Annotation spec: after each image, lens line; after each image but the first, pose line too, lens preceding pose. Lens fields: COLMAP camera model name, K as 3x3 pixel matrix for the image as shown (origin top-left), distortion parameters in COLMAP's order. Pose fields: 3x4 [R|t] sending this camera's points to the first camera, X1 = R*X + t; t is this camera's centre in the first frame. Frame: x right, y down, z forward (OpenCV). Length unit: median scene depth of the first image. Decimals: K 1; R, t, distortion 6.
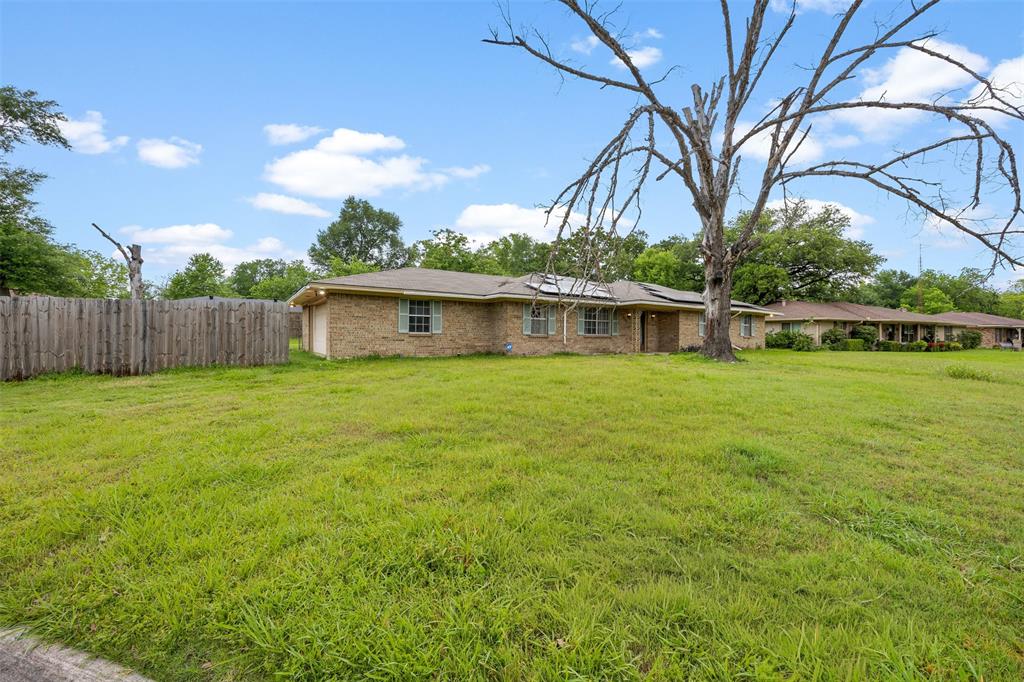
lens RADIAL K [[391.5, 0, 510.5], [0, 391.5, 333.3], [0, 0, 1]] dist [-0.004206, 0.000208]
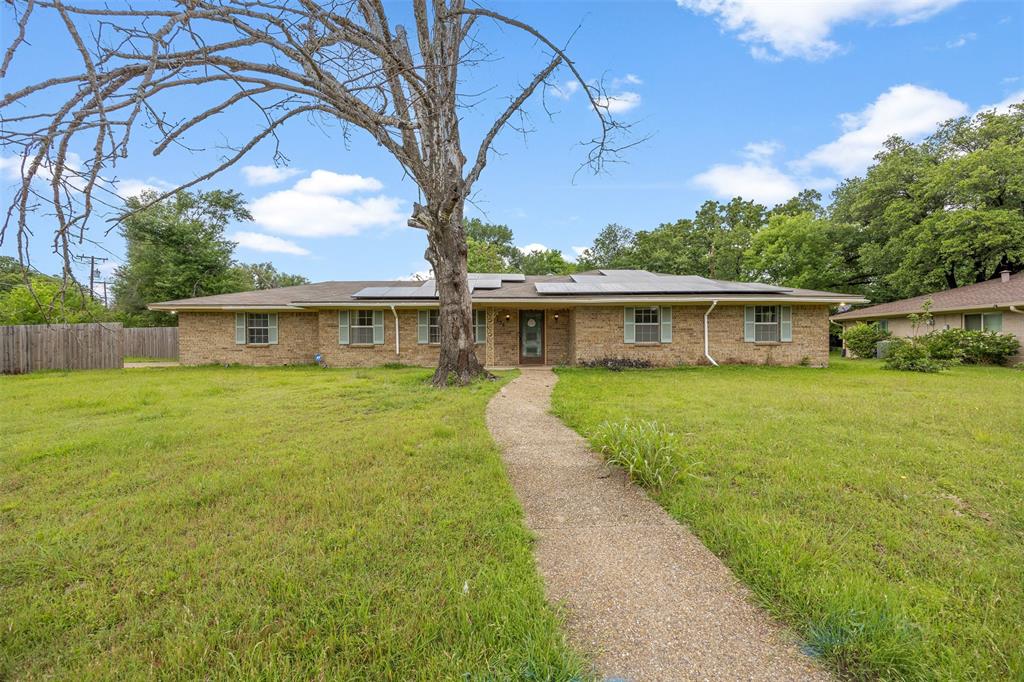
lens RADIAL K [[391.5, 0, 513.7], [0, 391.5, 347.7], [0, 0, 1]] dist [-0.004206, 0.000208]
pose [[0.843740, -0.002211, -0.536748, 0.901781], [0.012696, 0.999794, 0.015839, 0.001504], [0.536603, -0.020179, 0.843594, 0.444978]]
